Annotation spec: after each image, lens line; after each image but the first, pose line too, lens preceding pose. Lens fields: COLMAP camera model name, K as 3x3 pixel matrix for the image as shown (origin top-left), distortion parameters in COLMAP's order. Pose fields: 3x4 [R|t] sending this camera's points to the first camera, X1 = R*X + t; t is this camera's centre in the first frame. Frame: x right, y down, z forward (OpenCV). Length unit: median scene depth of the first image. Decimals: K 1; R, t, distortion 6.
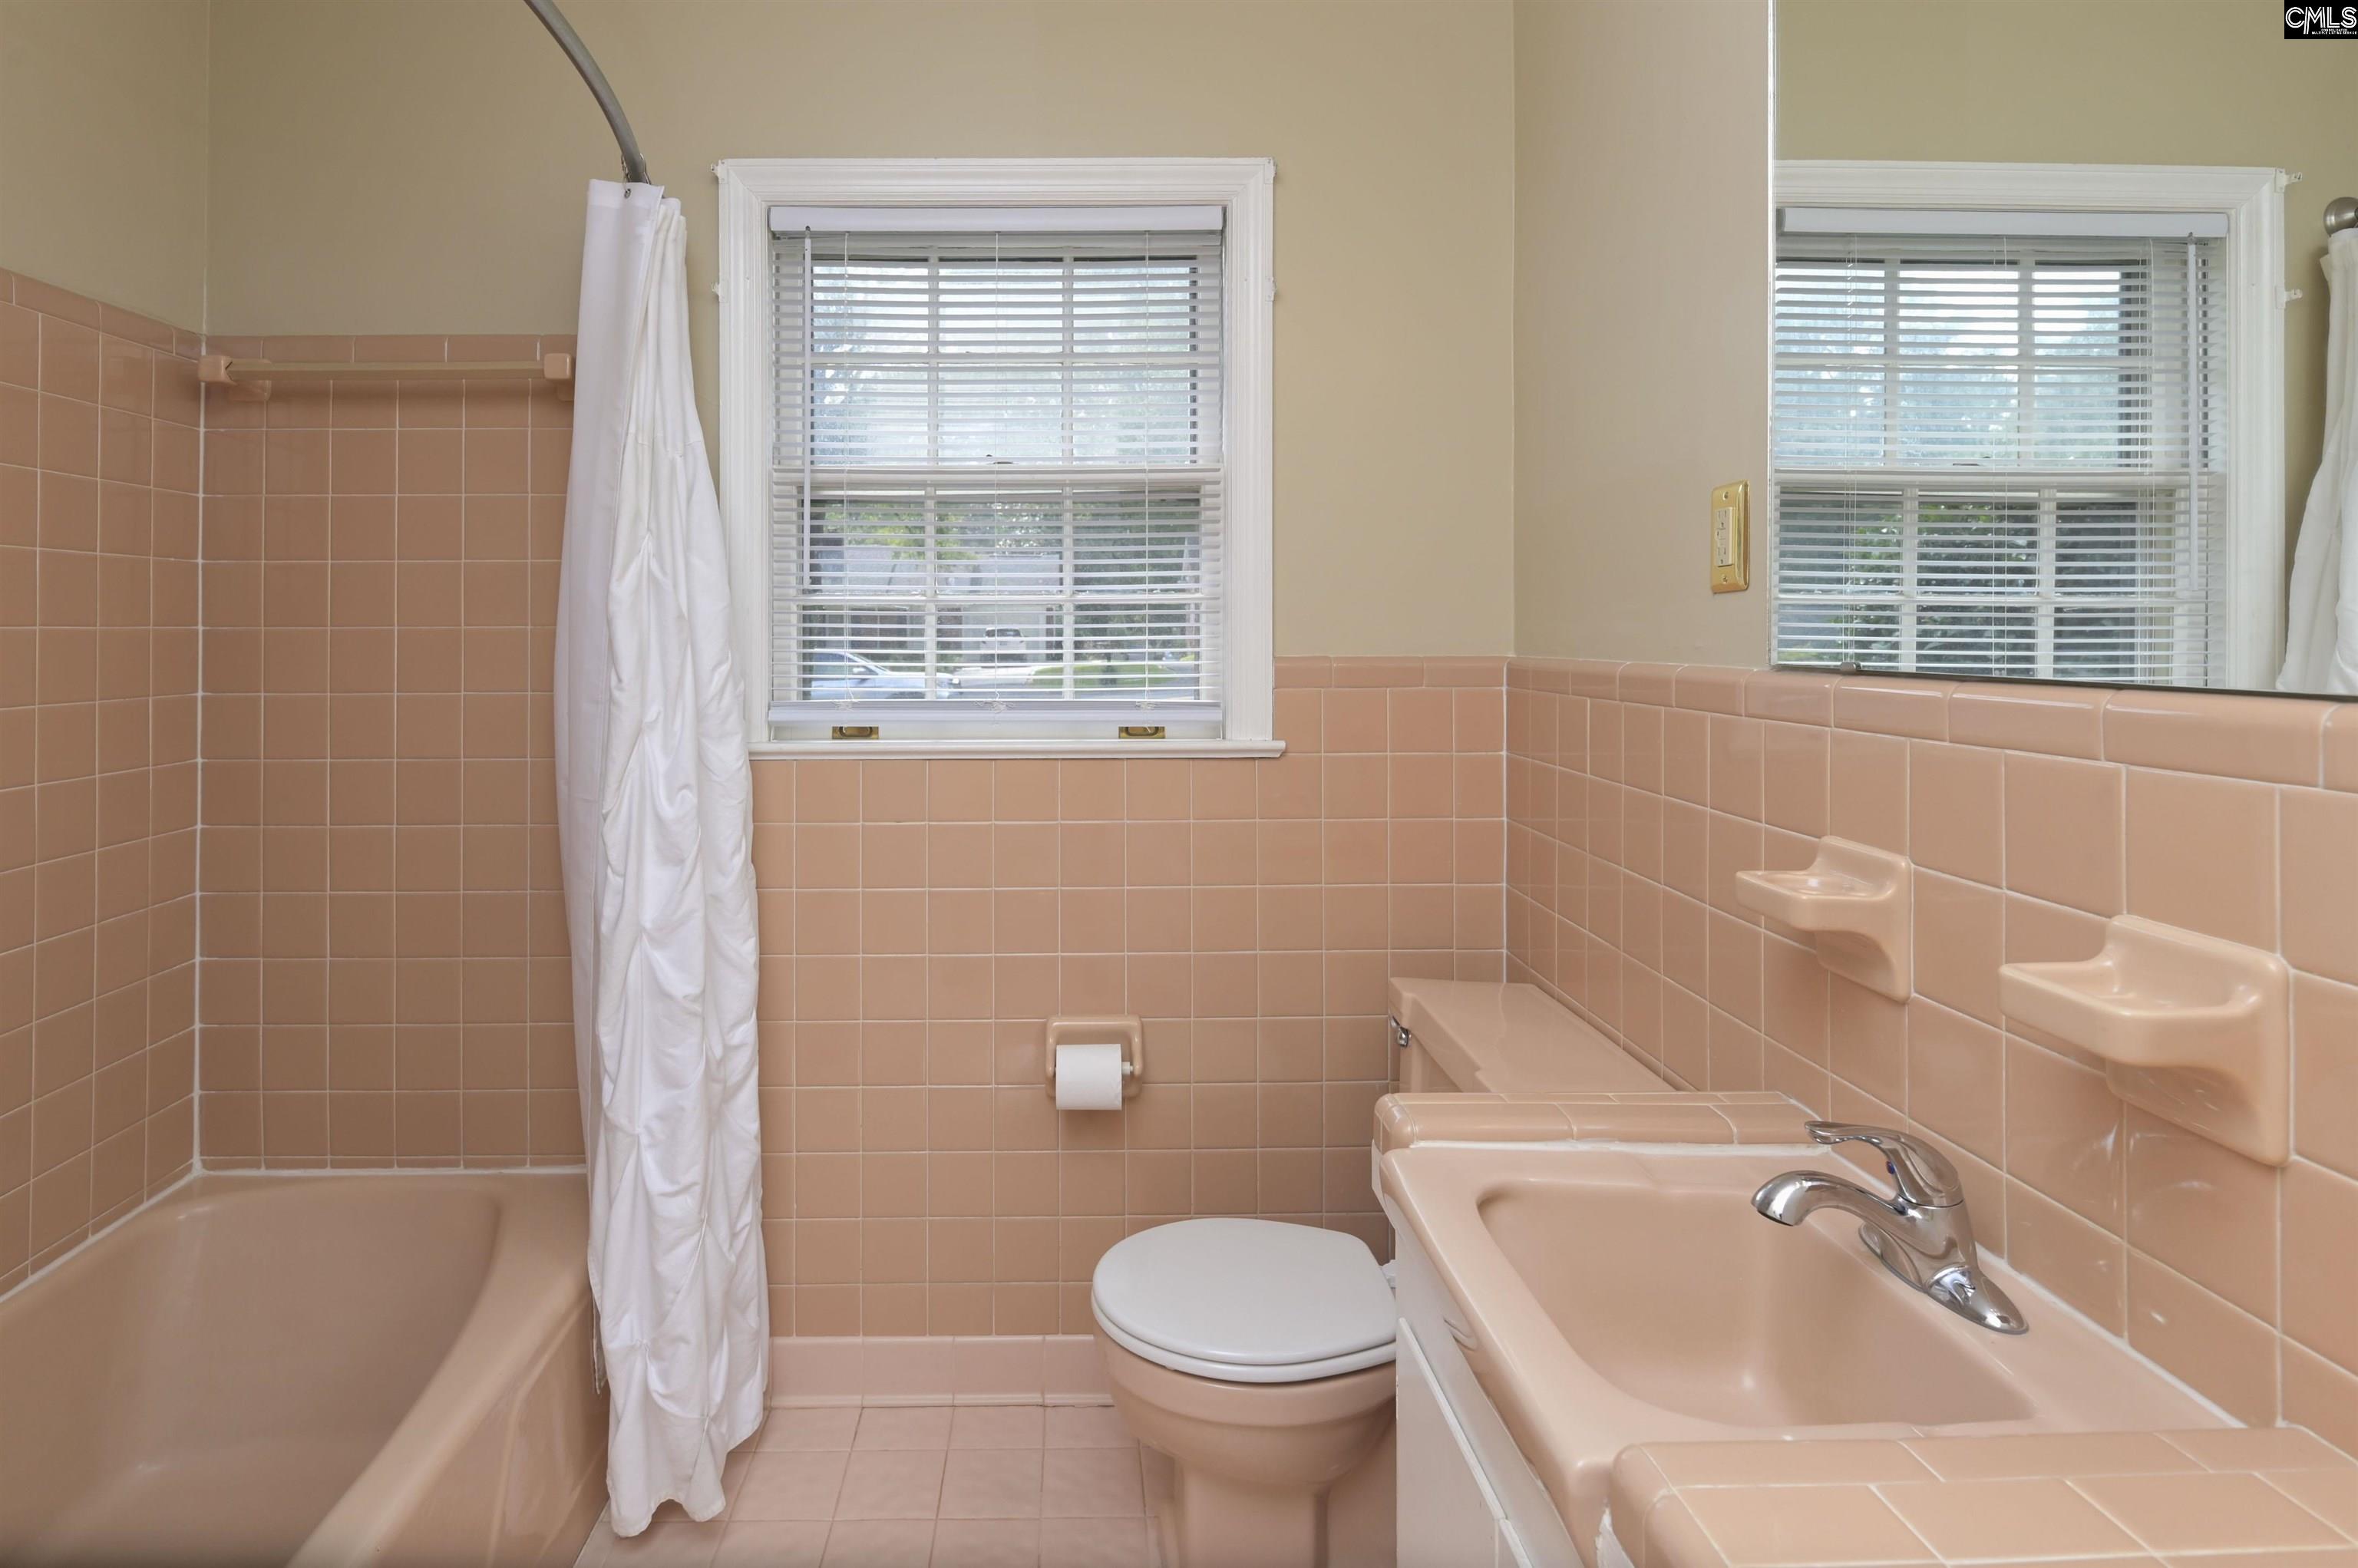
lens RADIAL K [[1243.2, 0, 1178.2], [0, 1243.2, 604.6], [0, 0, 1]] dist [0.001590, -0.007089]
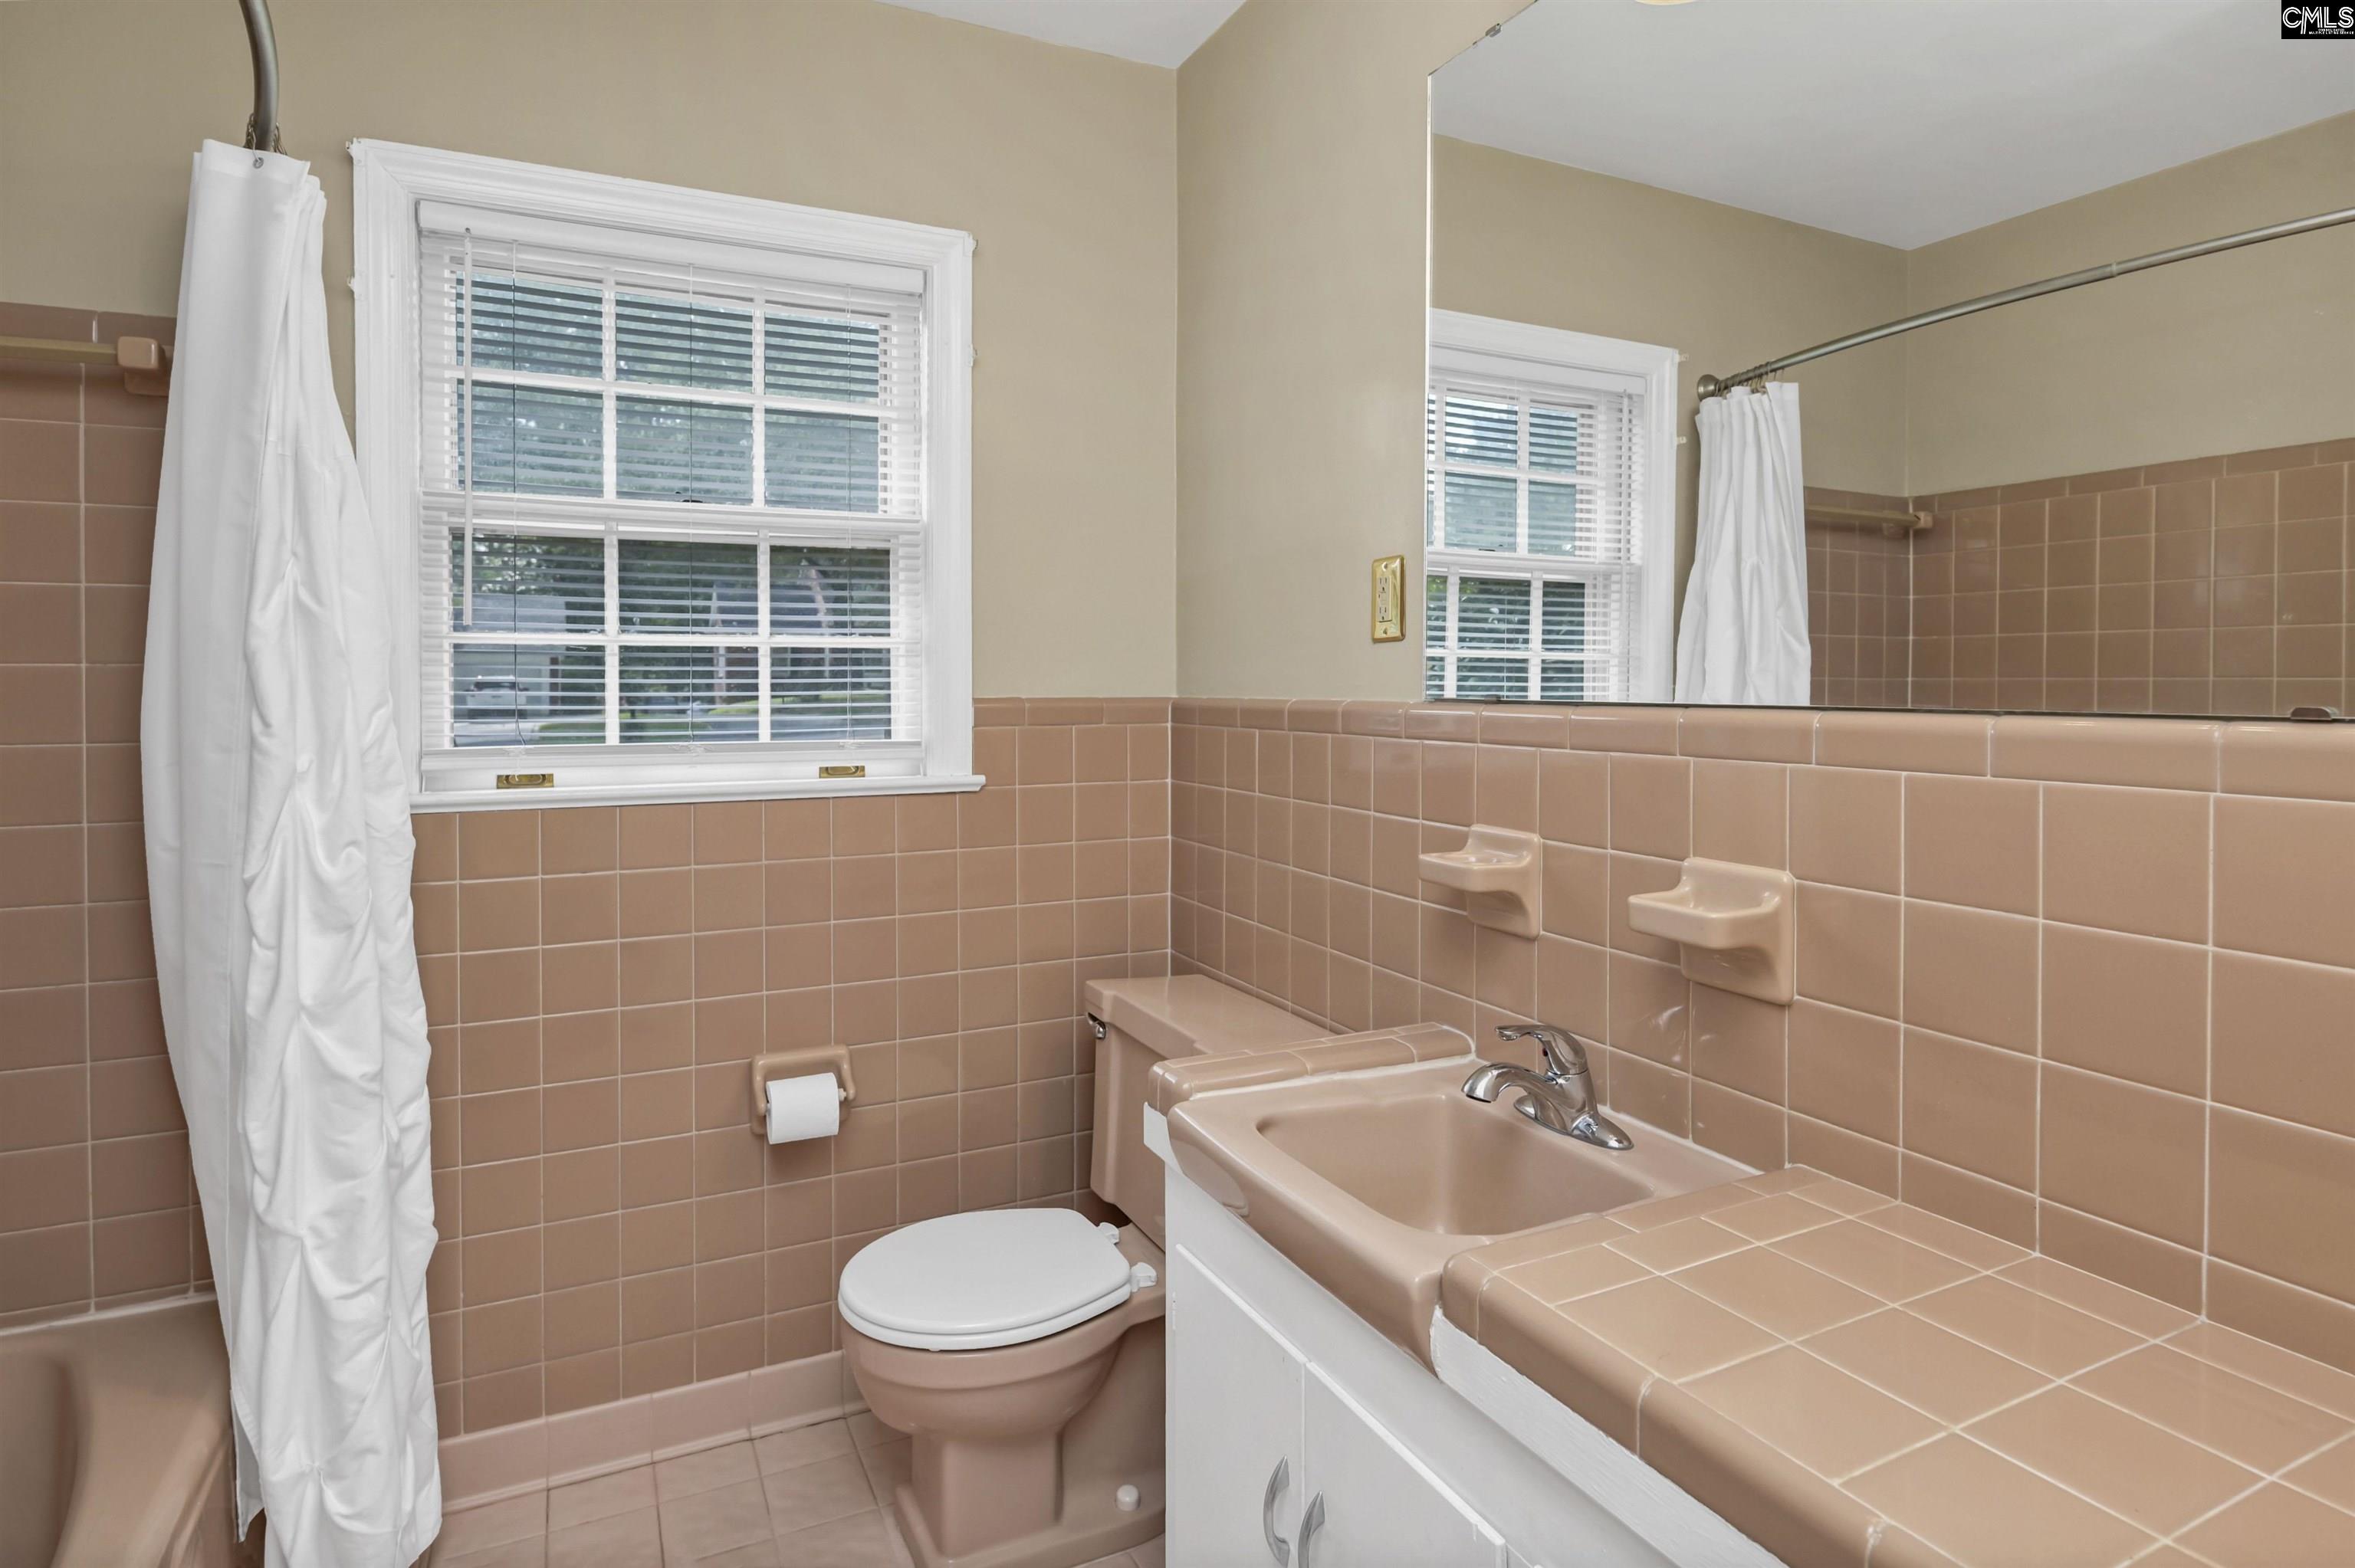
lens RADIAL K [[1230.2, 0, 1179.9], [0, 1230.2, 678.0], [0, 0, 1]] dist [0.000111, -0.007796]
pose [[0.907855, 0.003738, 0.419269, -0.224315], [-0.009213, 0.999897, 0.011032, 0.012364], [-0.419184, -0.013878, 0.907795, -0.046174]]
